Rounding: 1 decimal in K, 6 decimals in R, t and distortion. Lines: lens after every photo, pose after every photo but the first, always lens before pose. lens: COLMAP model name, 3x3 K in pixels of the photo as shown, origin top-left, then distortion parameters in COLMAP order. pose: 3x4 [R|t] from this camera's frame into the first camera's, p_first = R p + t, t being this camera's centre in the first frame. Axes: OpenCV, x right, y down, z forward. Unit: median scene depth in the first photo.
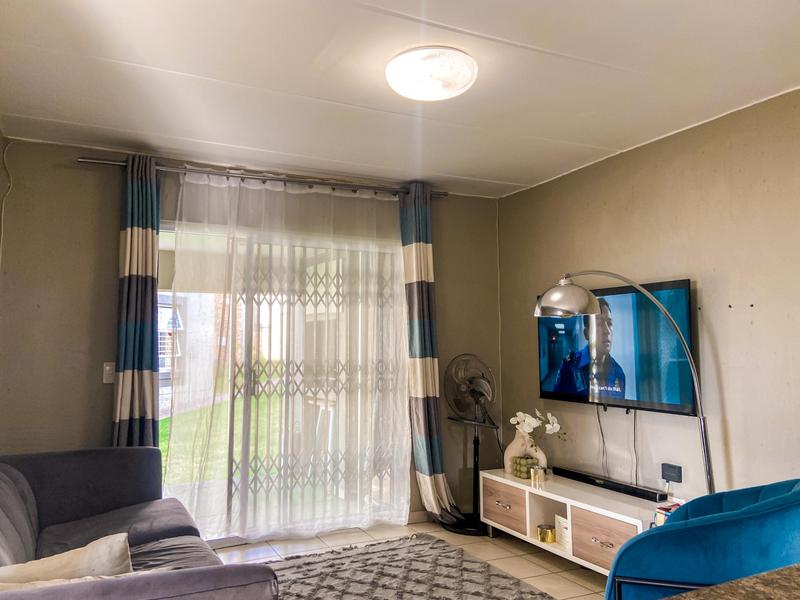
lens RADIAL K [[626.7, 0, 400.0], [0, 626.7, 300.0], [0, 0, 1]] dist [0.123075, -0.156996]
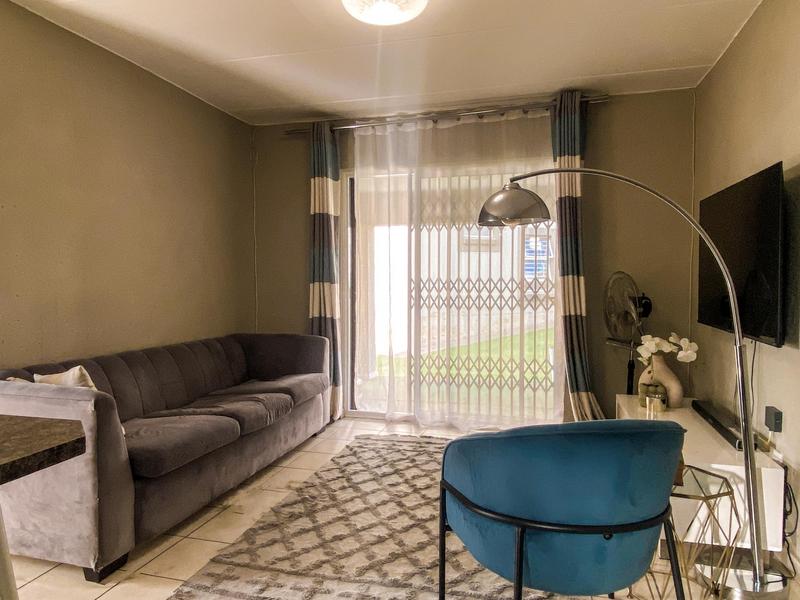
lens RADIAL K [[560.9, 0, 391.0], [0, 560.9, 301.4], [0, 0, 1]] dist [0.093001, -0.107530]
pose [[0.744446, 0.030415, -0.666990, 0.456646], [0.049427, 0.993711, 0.100481, 0.031608], [0.665851, -0.107769, 0.738260, 0.170421]]
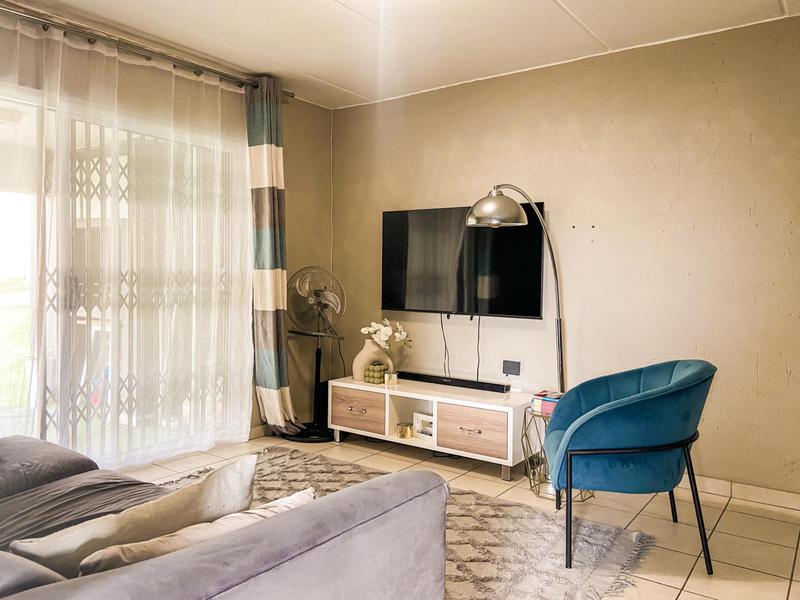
lens RADIAL K [[613.4, 0, 399.6], [0, 613.4, 286.4], [0, 0, 1]] dist [0.095464, -0.002313]
pose [[0.887104, 0.007404, 0.461511, -0.239209], [-0.053408, 0.994802, 0.086701, 0.029723], [-0.458470, -0.101561, 0.882888, 0.095387]]
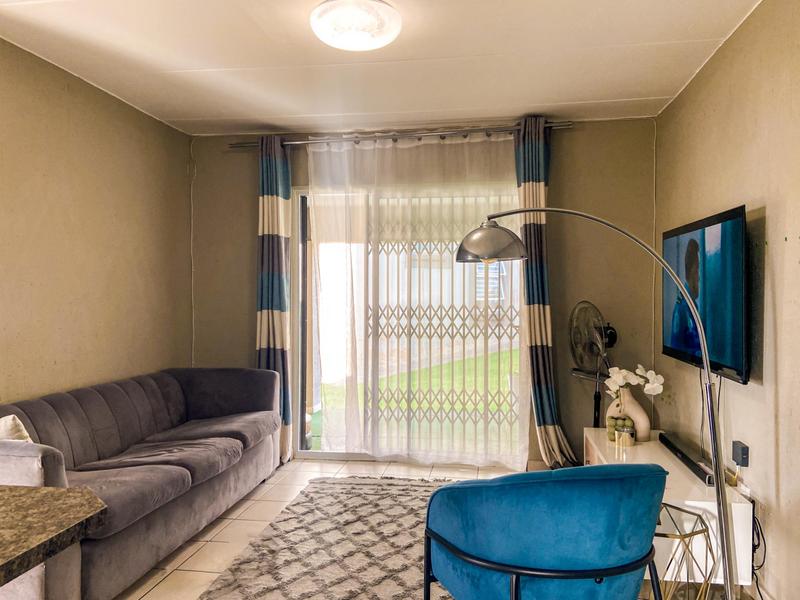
lens RADIAL K [[626.7, 0, 400.0], [0, 626.7, 300.0], [0, 0, 1]] dist [0.123075, -0.156996]
pose [[0.819122, 0.011065, -0.573512, 0.452683], [0.039802, 0.996308, 0.076069, 0.004850], [0.572236, -0.085137, 0.815658, 0.115178]]
